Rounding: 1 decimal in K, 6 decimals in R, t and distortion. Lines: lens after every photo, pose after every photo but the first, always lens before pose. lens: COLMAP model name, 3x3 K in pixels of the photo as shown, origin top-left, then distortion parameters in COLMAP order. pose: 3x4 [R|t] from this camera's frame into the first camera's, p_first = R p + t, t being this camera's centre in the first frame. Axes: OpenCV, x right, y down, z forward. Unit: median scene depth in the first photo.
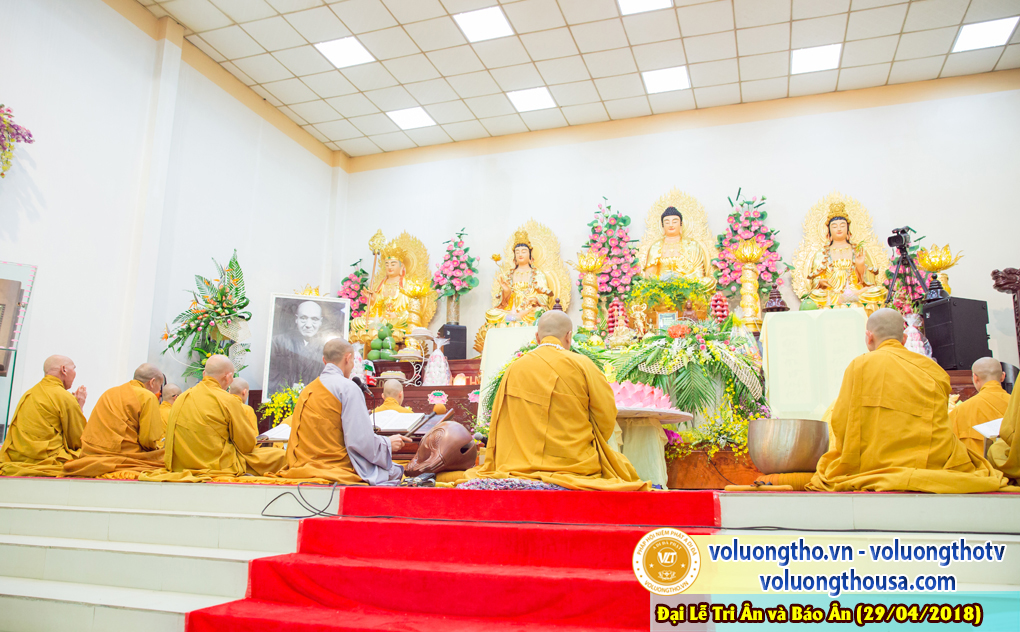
lens RADIAL K [[758.1, 0, 504.8], [0, 758.1, 347.4], [0, 0, 1]] dist [-0.097835, 0.085298]
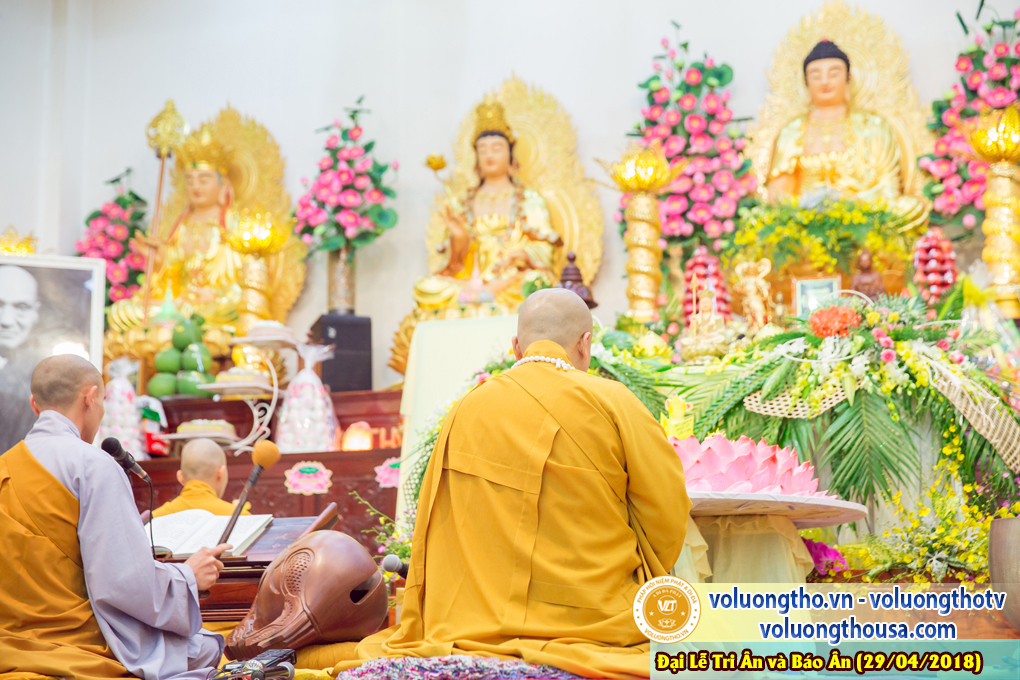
lens RADIAL K [[1698.8, 0, 510.0], [0, 1698.8, 340.0], [0, 0, 1]] dist [0.191951, 0.026302]
pose [[0.999522, -0.018398, 0.024839, 0.006816], [0.018684, 0.999762, -0.011304, -0.001603], [-0.024625, 0.011763, 0.999628, -0.011462]]
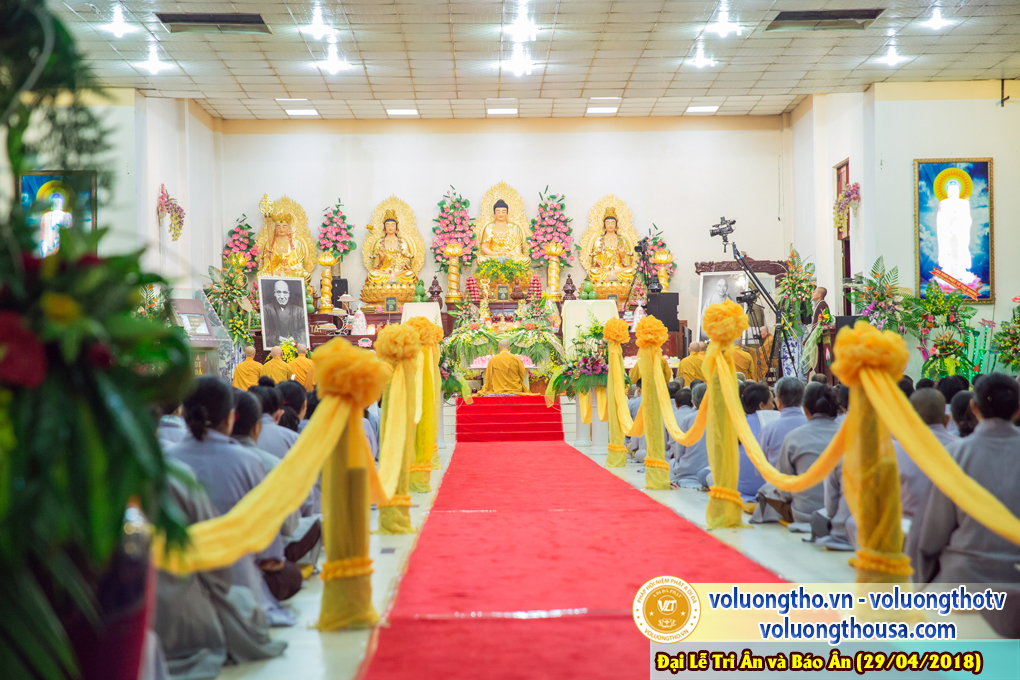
lens RADIAL K [[2043.5, 0, 510.0], [0, 2043.5, 340.0], [0, 0, 1]] dist [0.014079, 0.011153]
pose [[0.944359, -0.018403, 0.328400, -1.141655], [-0.032597, 0.988282, 0.149119, -0.554444], [-0.327296, -0.151527, 0.932693, -2.916422]]
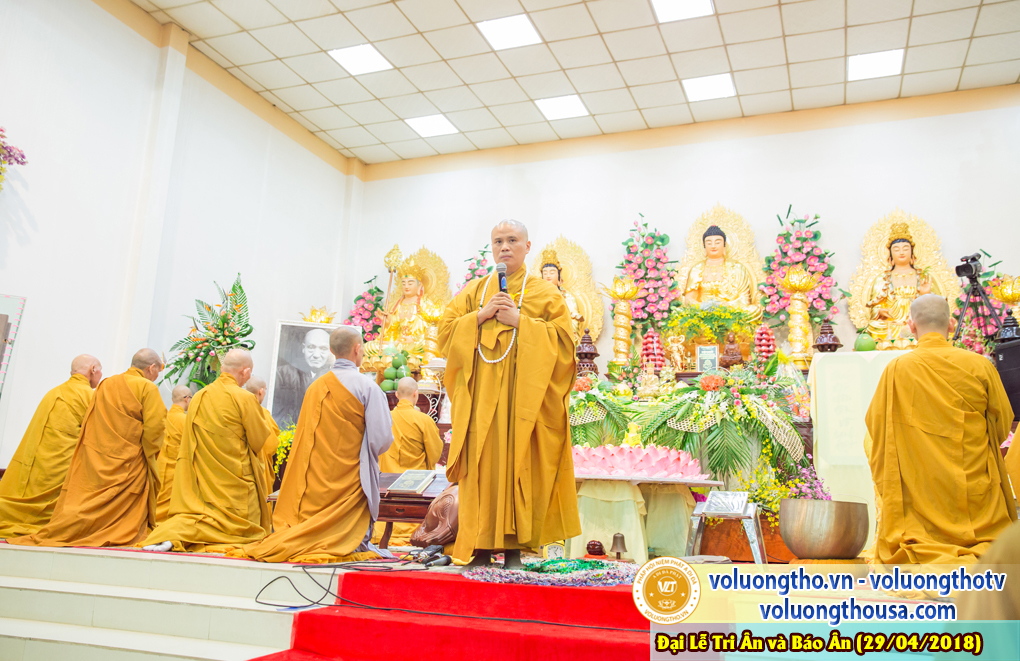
lens RADIAL K [[845.0, 0, 507.8], [0, 845.0, 309.5], [0, 0, 1]] dist [-0.060288, 0.093021]
pose [[0.999267, 0.009412, -0.037116, 0.011480], [-0.011230, 0.998732, -0.049072, -0.036056], [0.036607, 0.049452, 0.998105, -0.025169]]
